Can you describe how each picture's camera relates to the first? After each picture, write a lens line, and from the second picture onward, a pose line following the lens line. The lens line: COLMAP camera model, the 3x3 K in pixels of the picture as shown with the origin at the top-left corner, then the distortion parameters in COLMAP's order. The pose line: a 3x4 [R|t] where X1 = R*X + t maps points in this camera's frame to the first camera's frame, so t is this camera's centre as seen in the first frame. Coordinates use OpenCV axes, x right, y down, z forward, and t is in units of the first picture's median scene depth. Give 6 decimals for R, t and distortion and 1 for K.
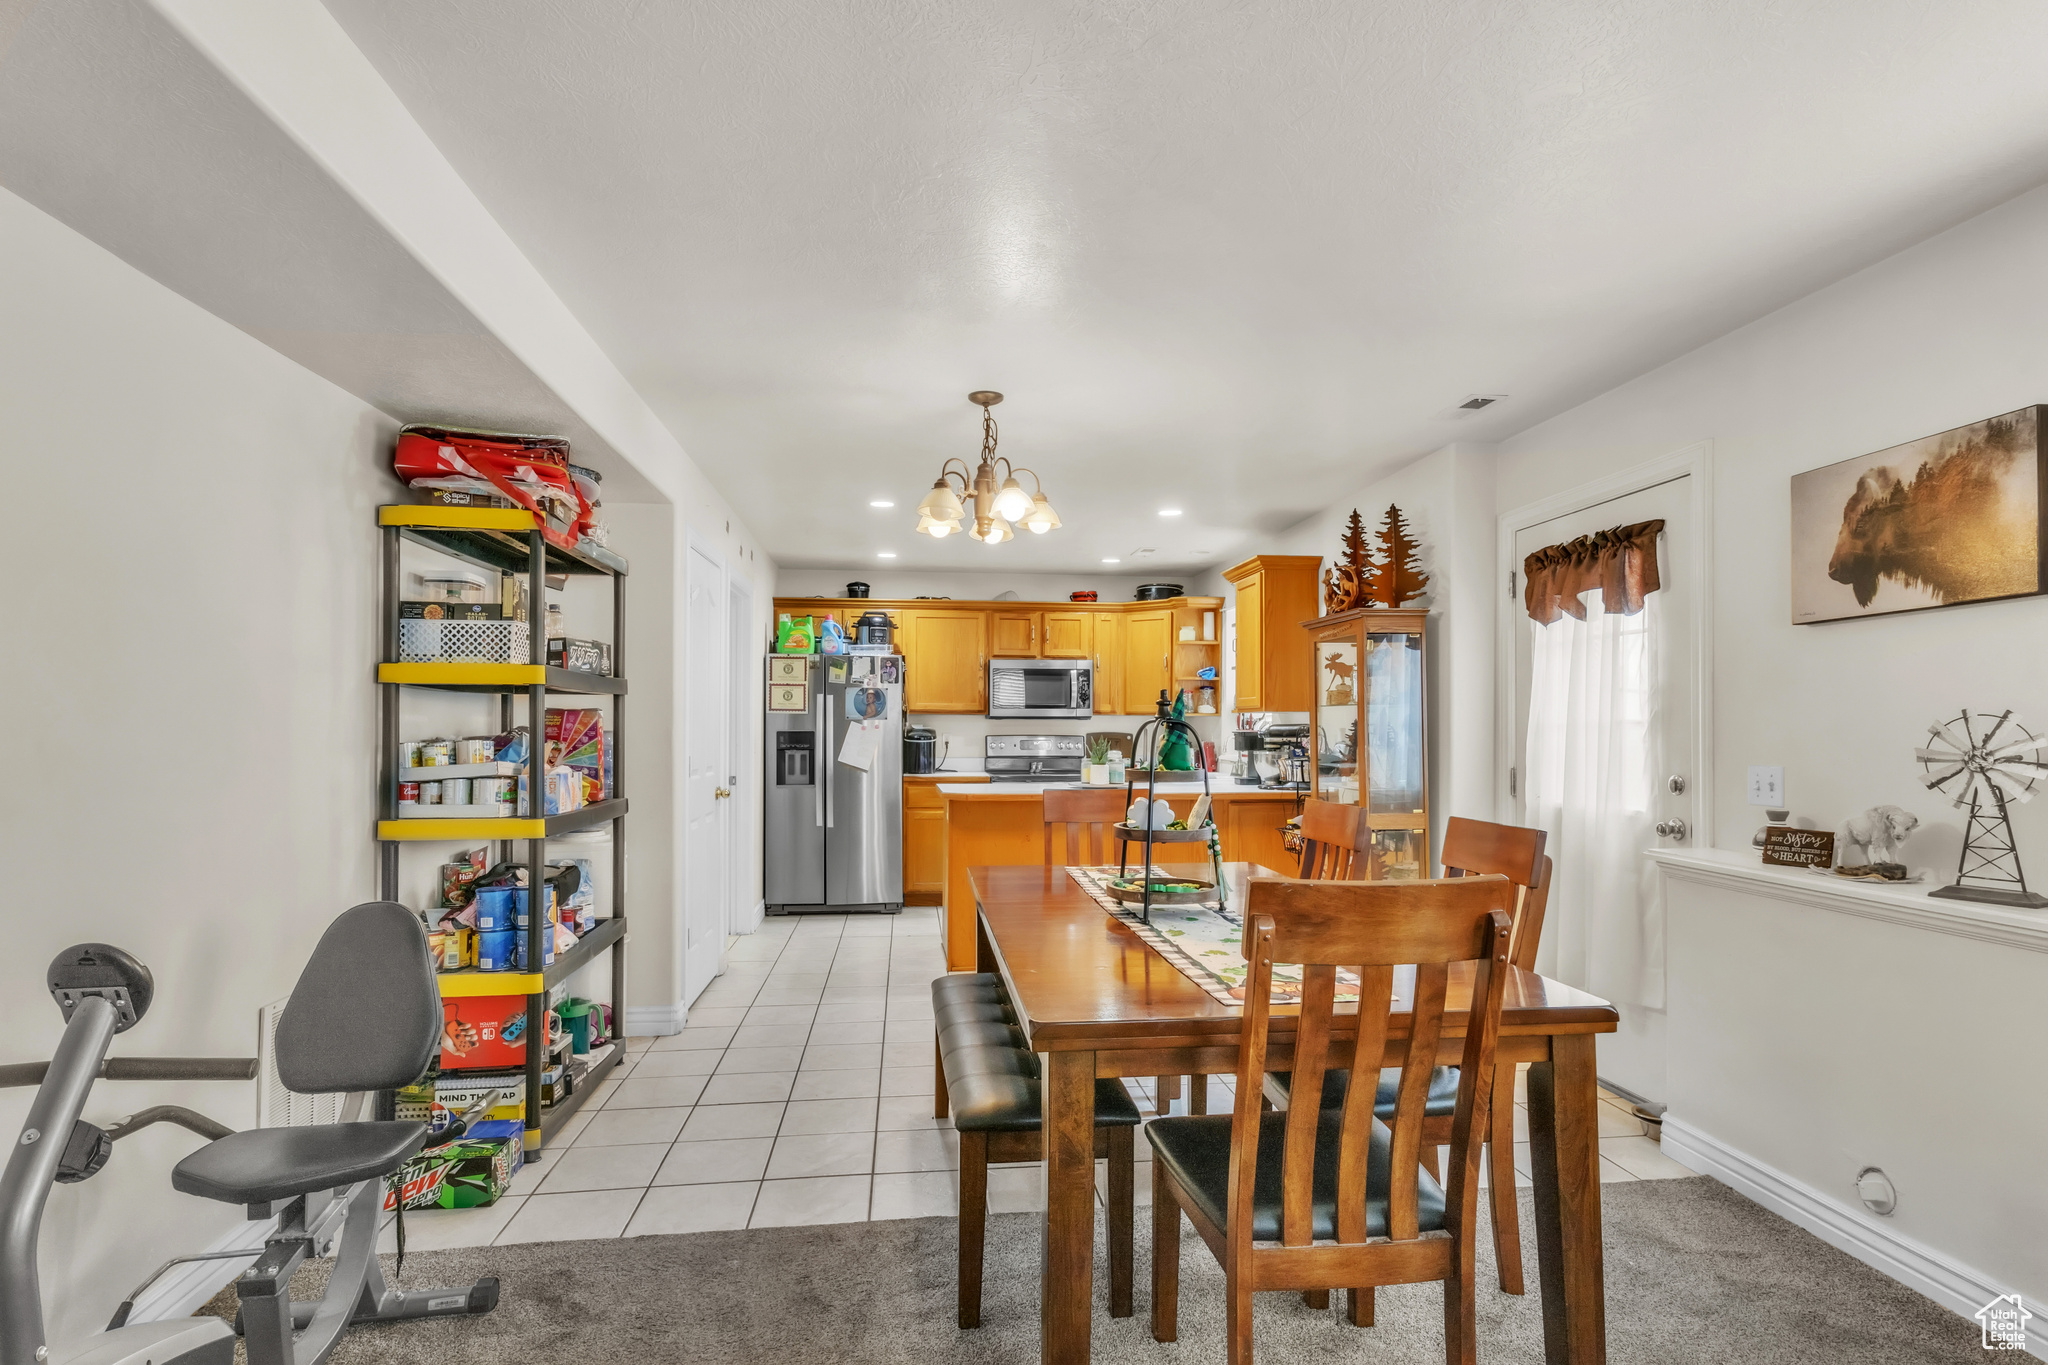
lens RADIAL K [[1028.3, 0, 1027.7], [0, 1028.3, 698.0], [0, 0, 1]] dist [0.024172, 0.000287]
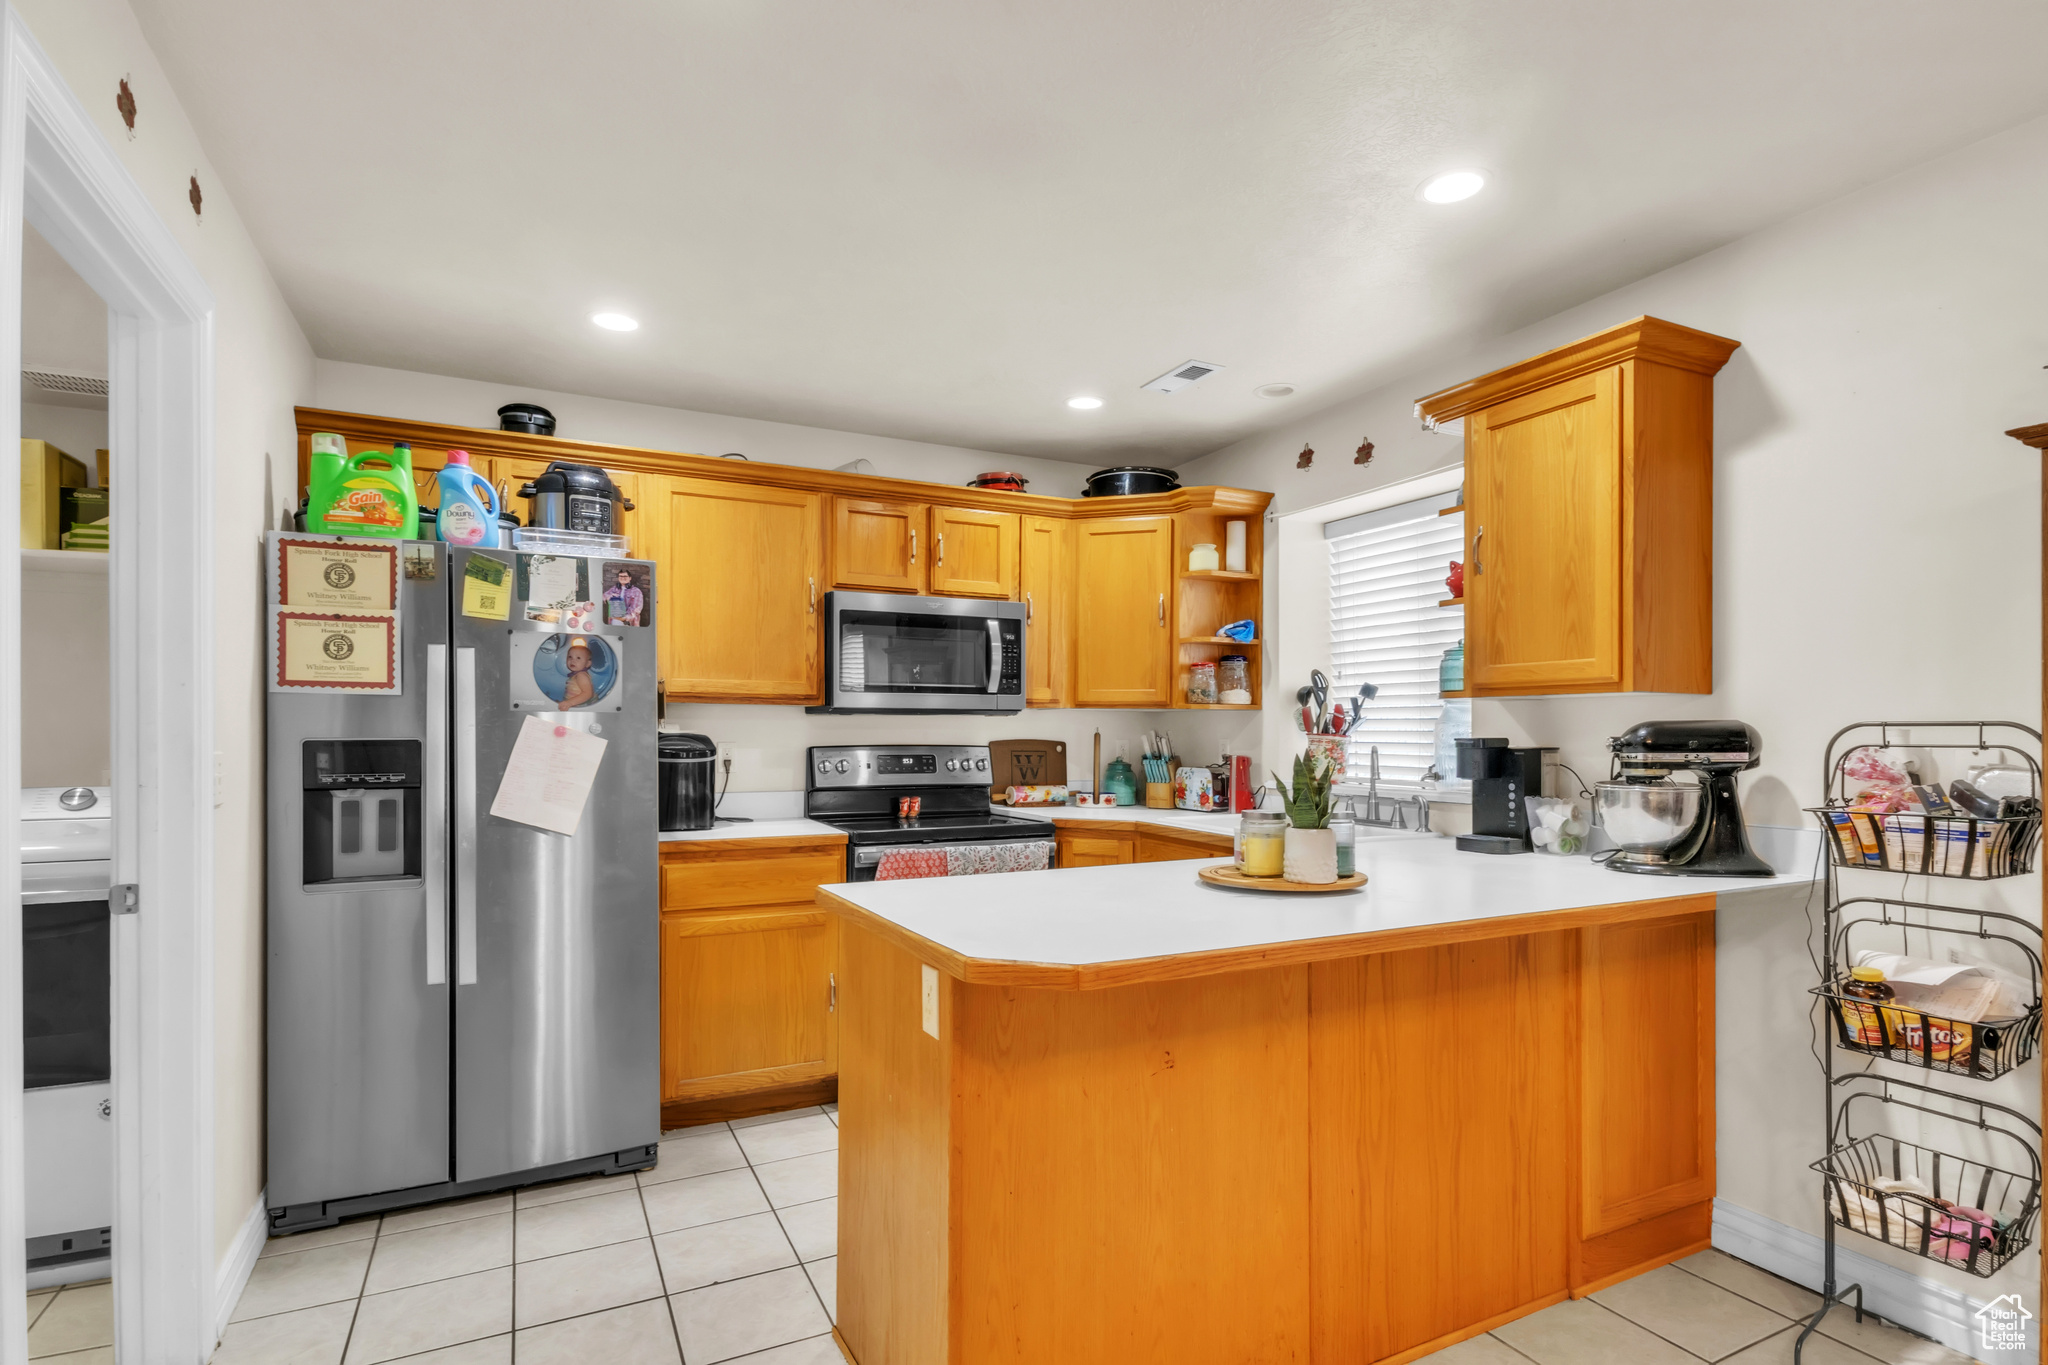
lens RADIAL K [[1028.3, 0, 1028.4], [0, 1028.3, 727.5], [0, 0, 1]] dist [0.024172, 0.000287]
pose [[0.940175, 0.001257, 0.340689, -0.118978], [-0.010193, 0.999649, 0.024440, 0.014876], [-0.340539, -0.026450, 0.939858, 0.527985]]
